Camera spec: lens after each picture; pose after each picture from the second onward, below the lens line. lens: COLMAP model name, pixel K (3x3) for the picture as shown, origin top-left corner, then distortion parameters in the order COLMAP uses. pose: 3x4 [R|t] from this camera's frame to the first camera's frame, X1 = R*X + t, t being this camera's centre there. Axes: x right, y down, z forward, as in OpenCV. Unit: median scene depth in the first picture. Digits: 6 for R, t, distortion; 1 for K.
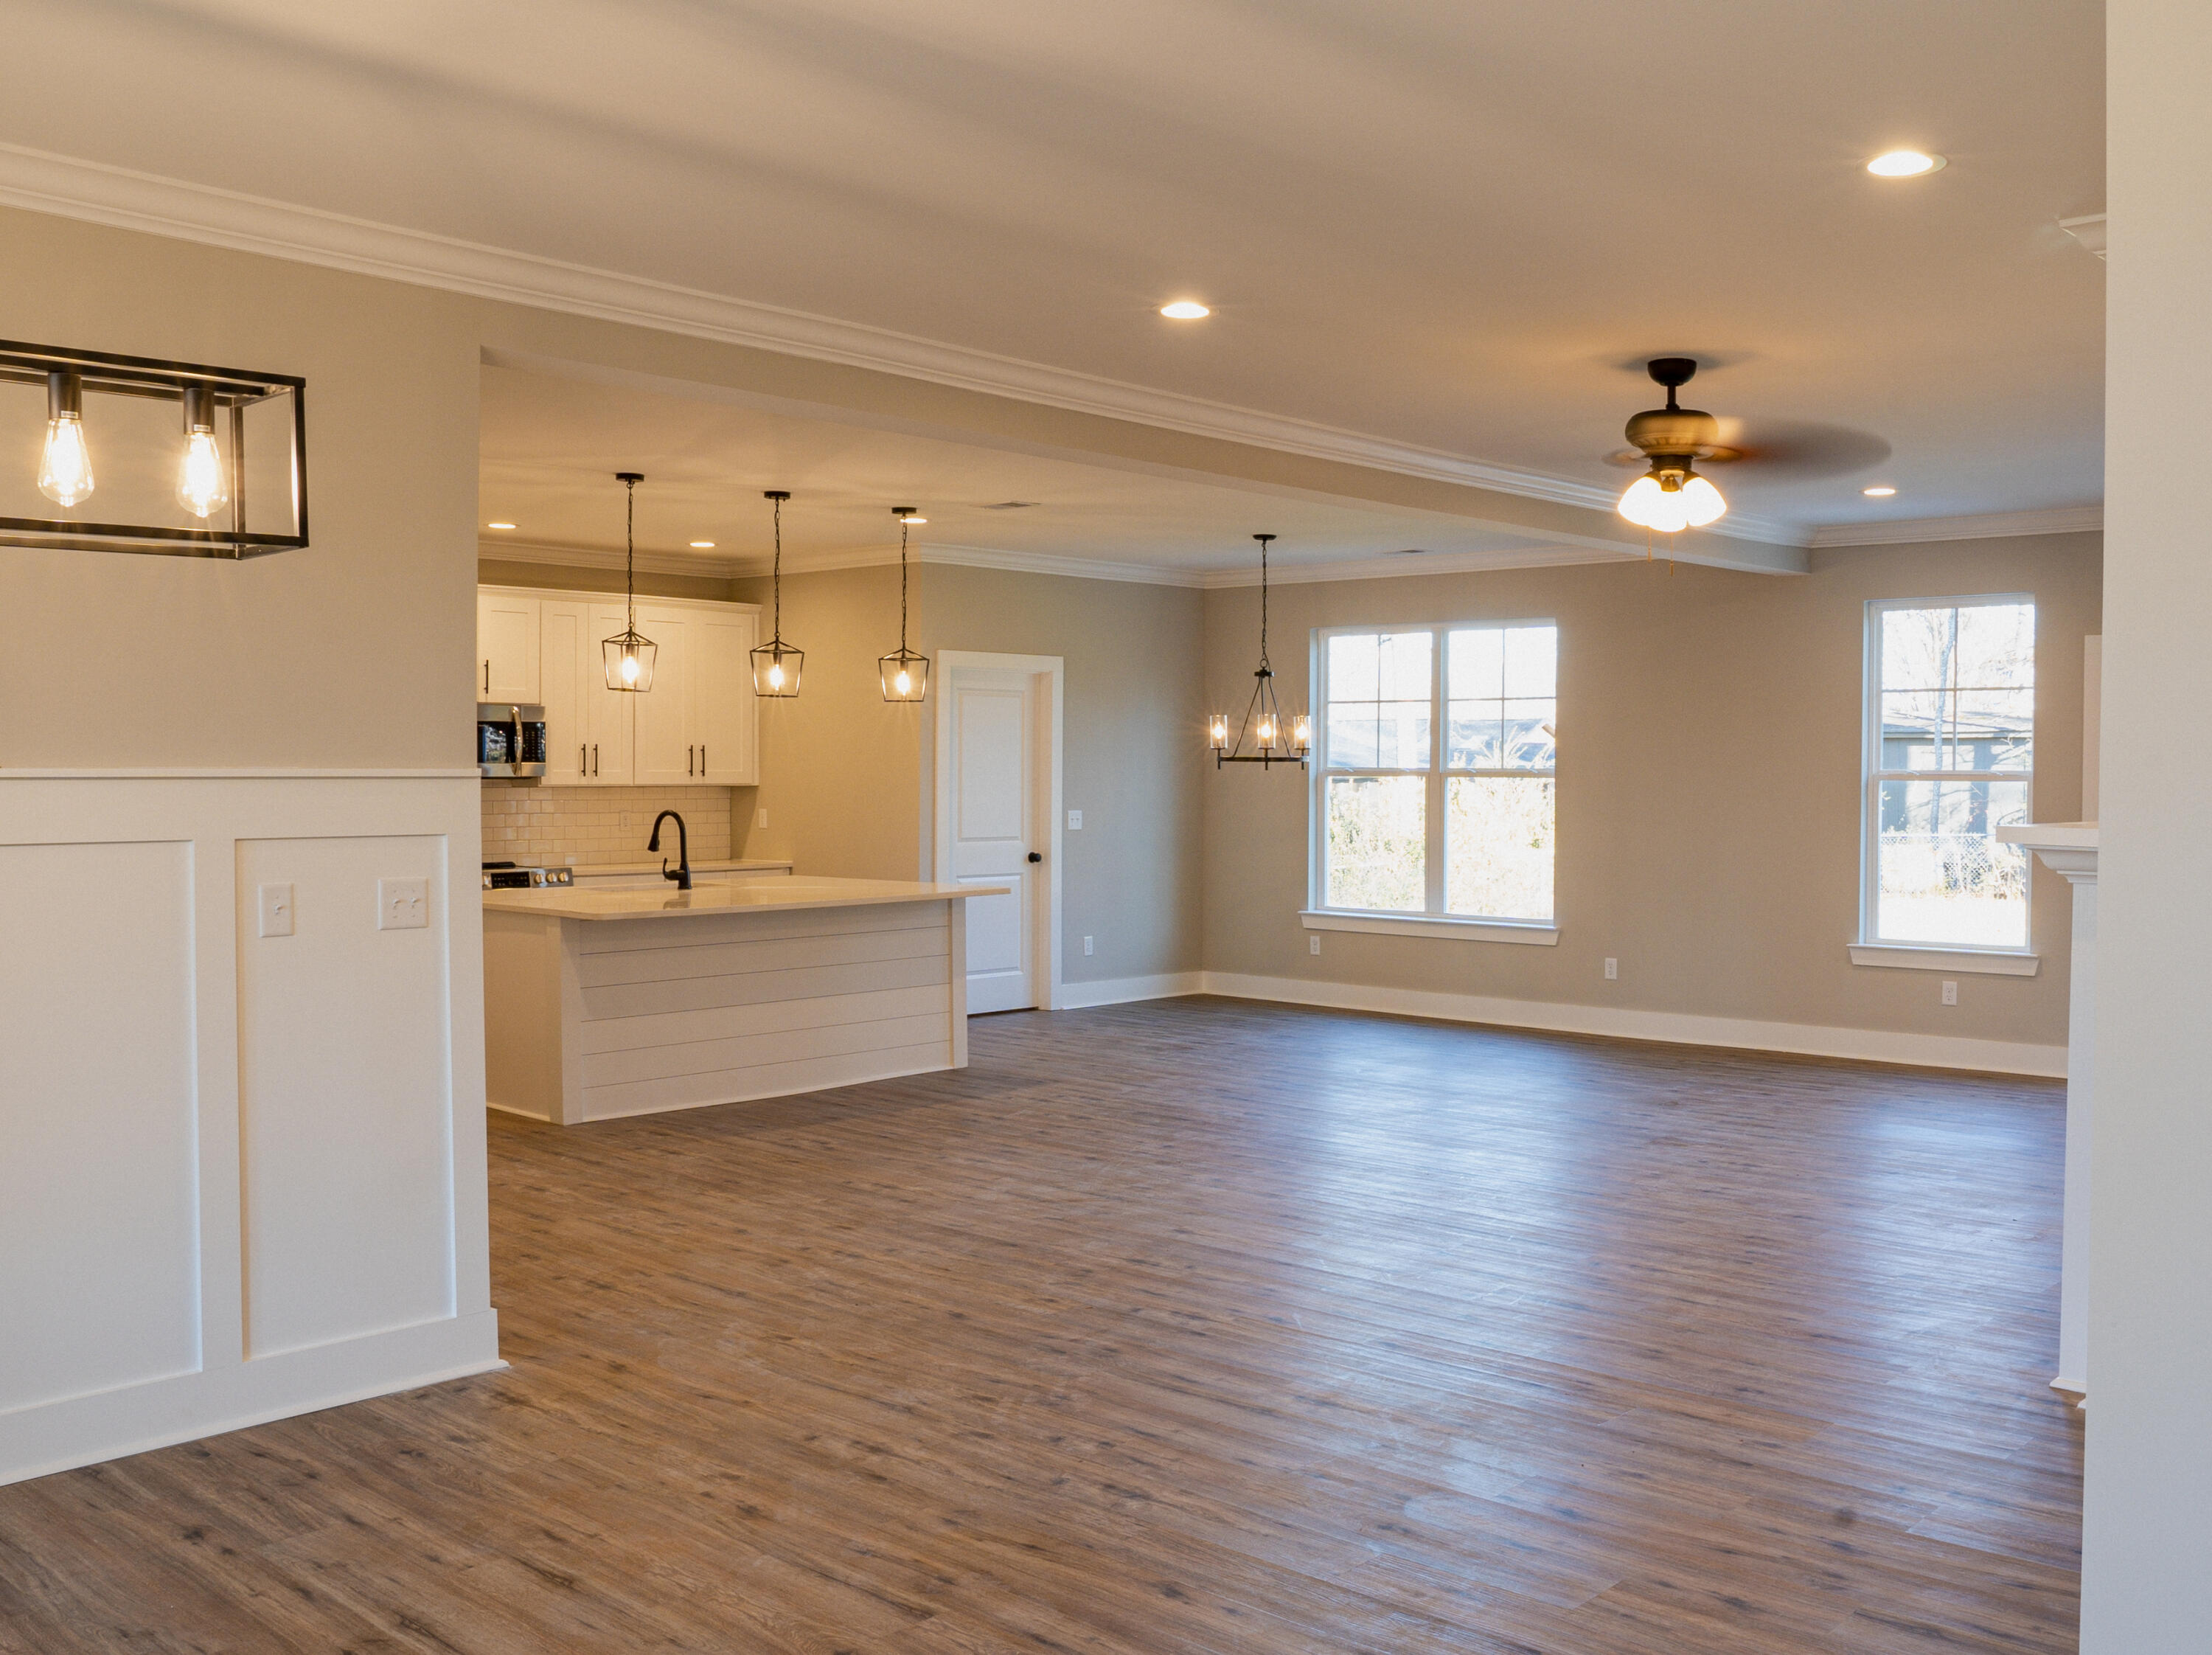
lens RADIAL K [[1923.8, 0, 1106.0], [0, 1923.8, 827.5], [0, 0, 1]] dist [-0.006713, -0.003539]
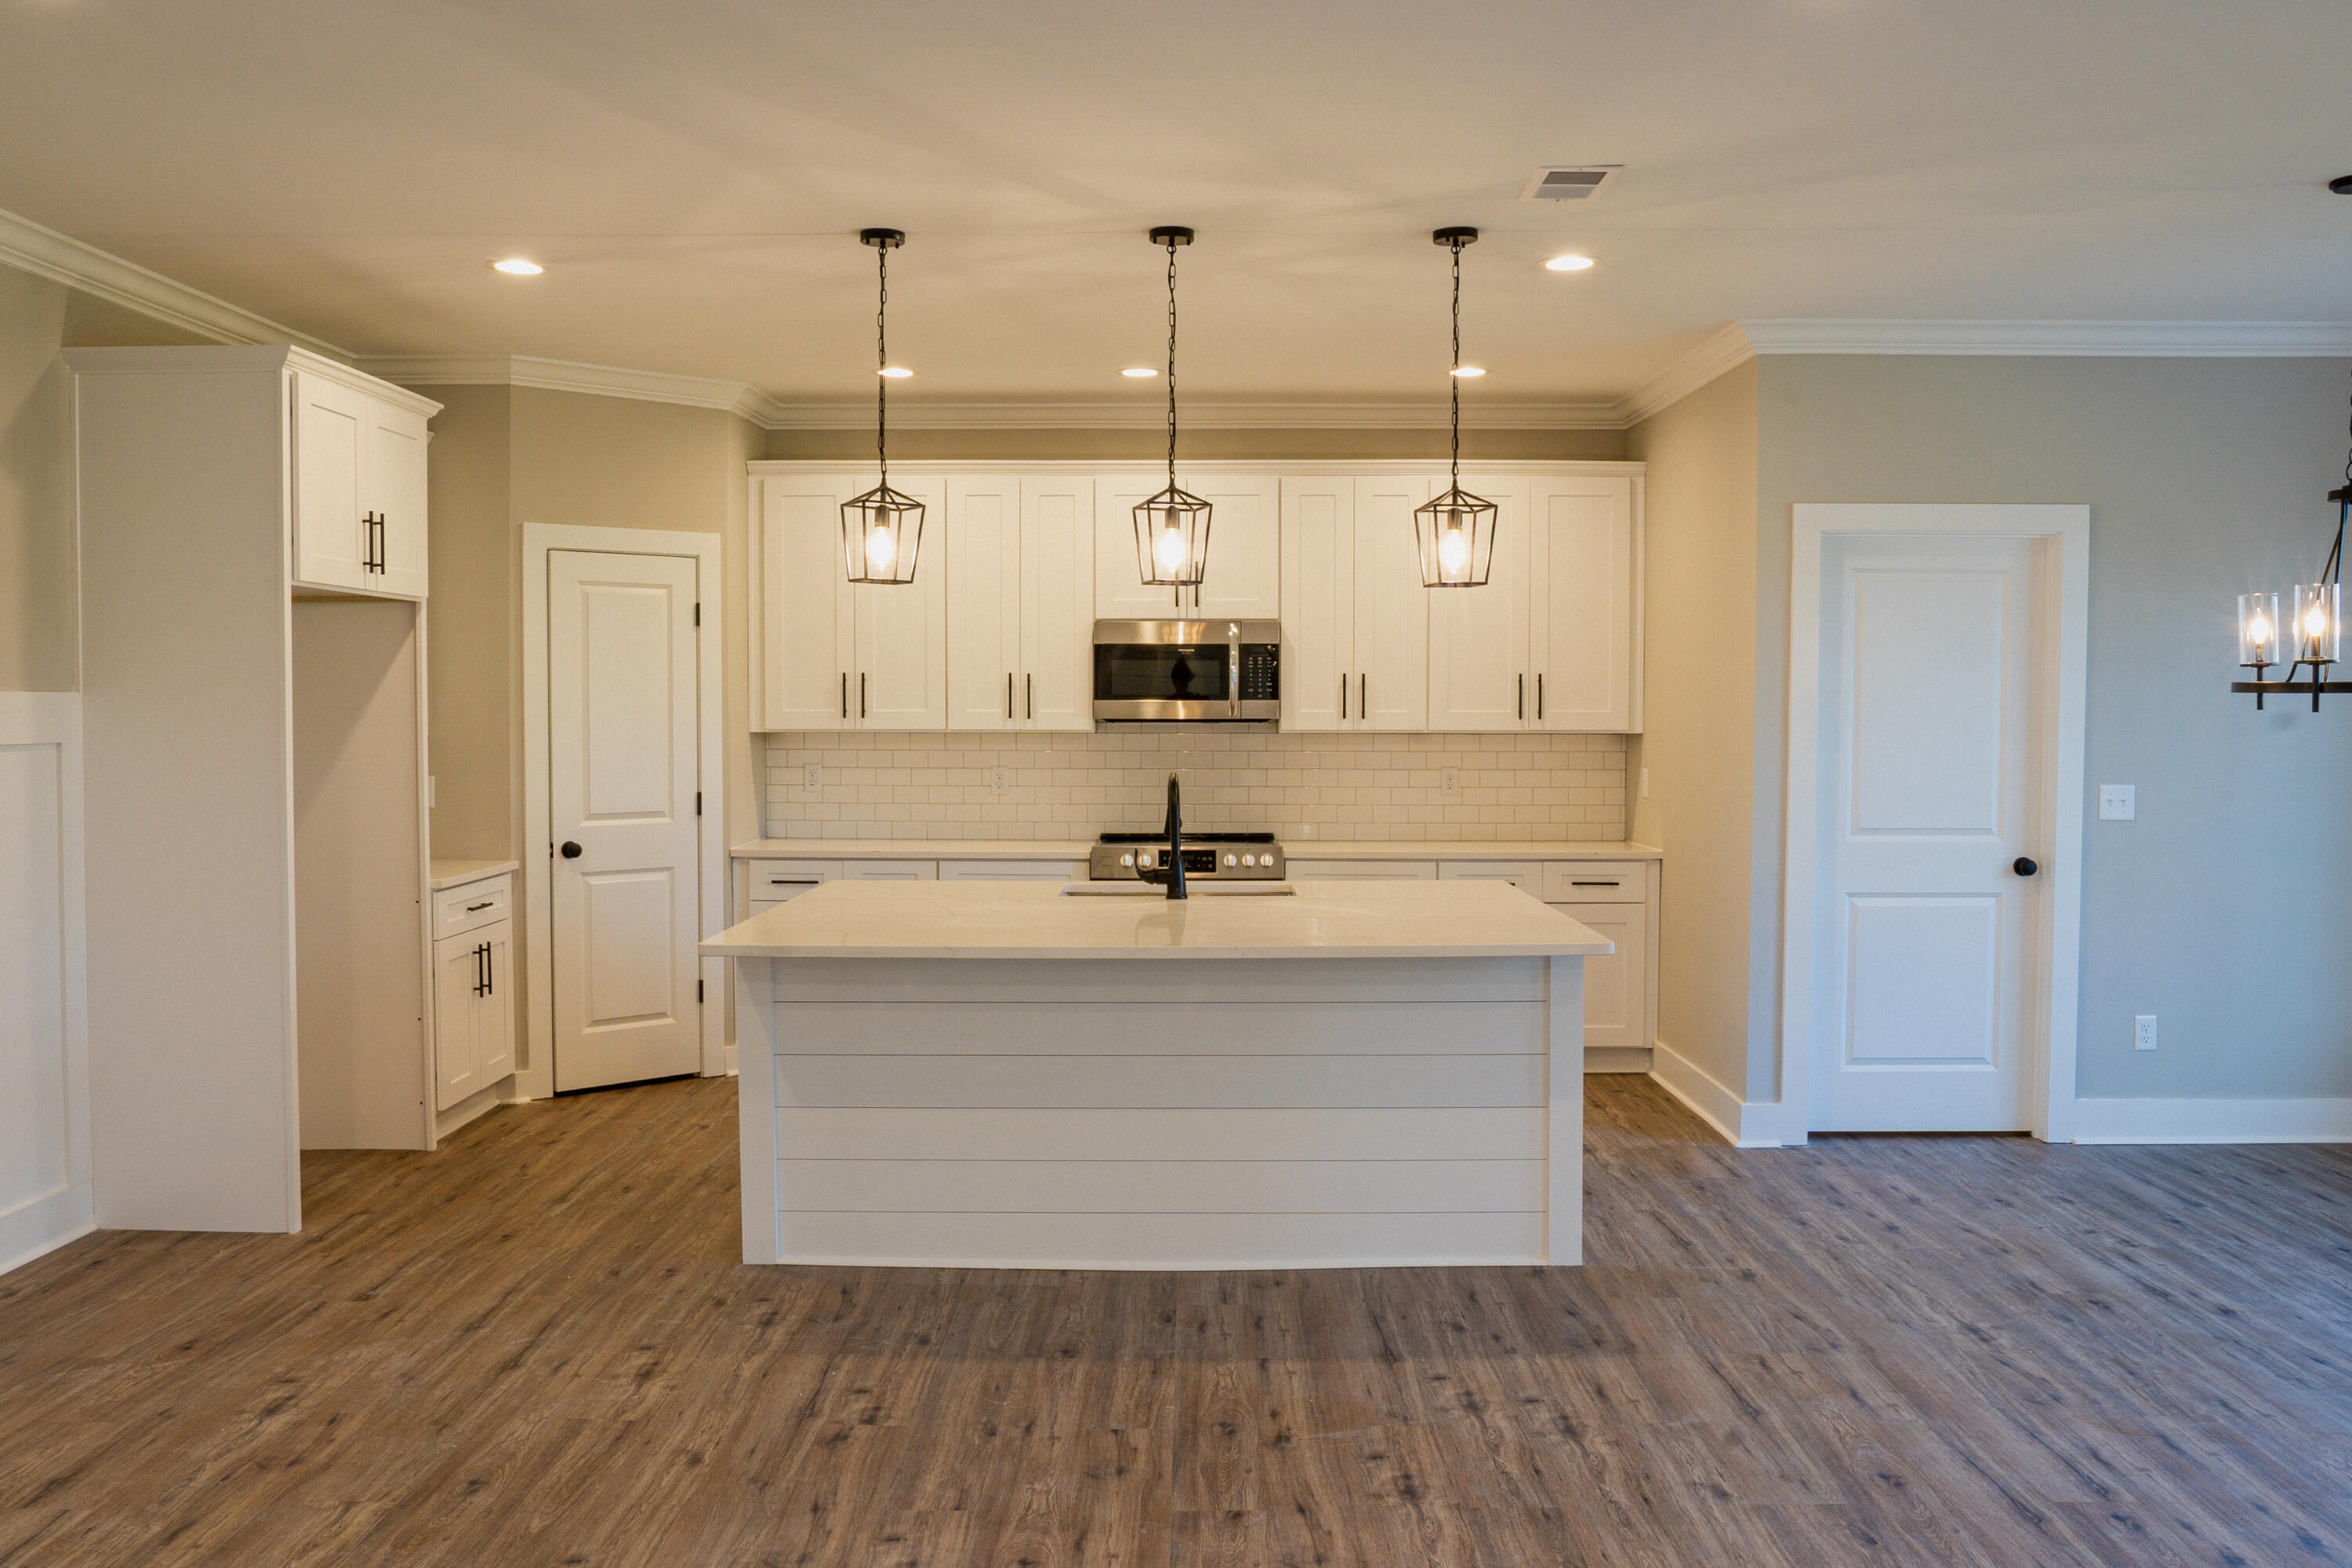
lens RADIAL K [[1861.0, 0, 1176.0], [0, 1861.0, 784.0], [0, 0, 1]] dist [-0.101533, 0.124197]
pose [[0.699050, 0.028481, -0.714506, 0.180627], [-0.021127, 0.999593, 0.019175, -0.014381], [0.714761, 0.001692, 0.699367, 0.476546]]
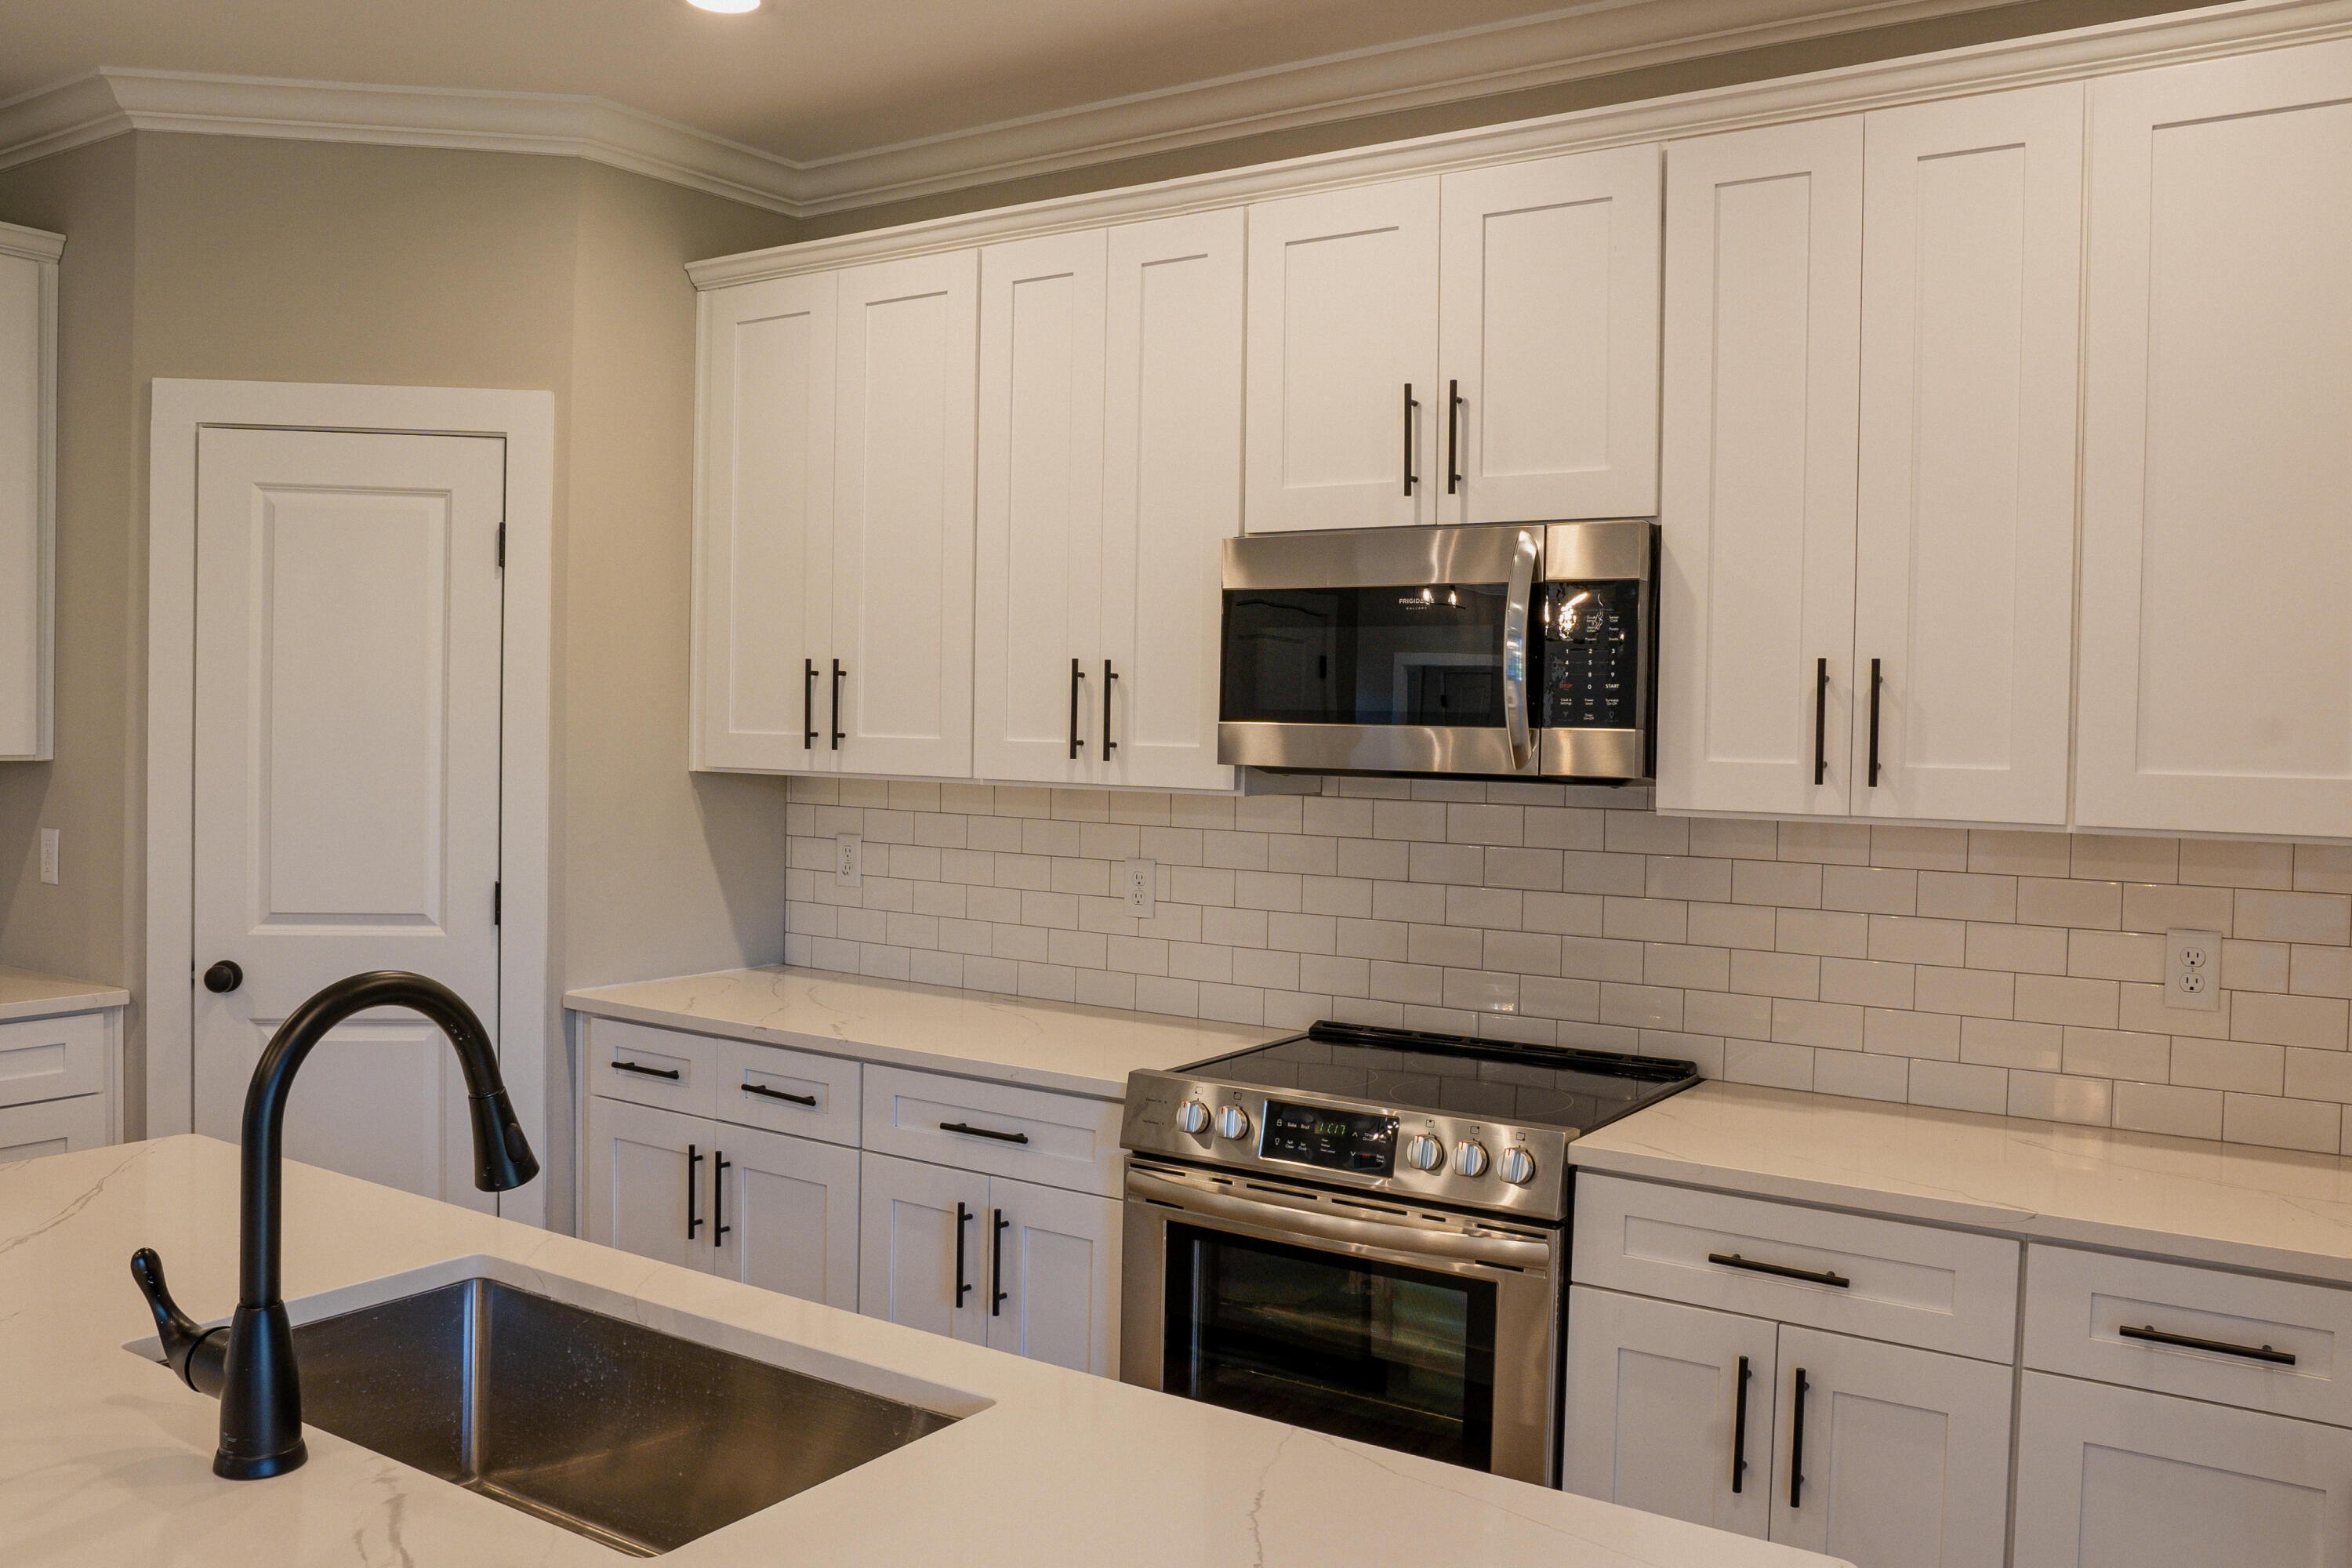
lens RADIAL K [[1861.0, 0, 1176.0], [0, 1861.0, 784.0], [0, 0, 1]] dist [-0.101533, 0.124197]
pose [[0.197423, 0.031936, -0.979798, -0.046002], [-0.051096, 0.998446, 0.022248, -0.027899], [0.978986, 0.045671, 0.198748, 0.873117]]
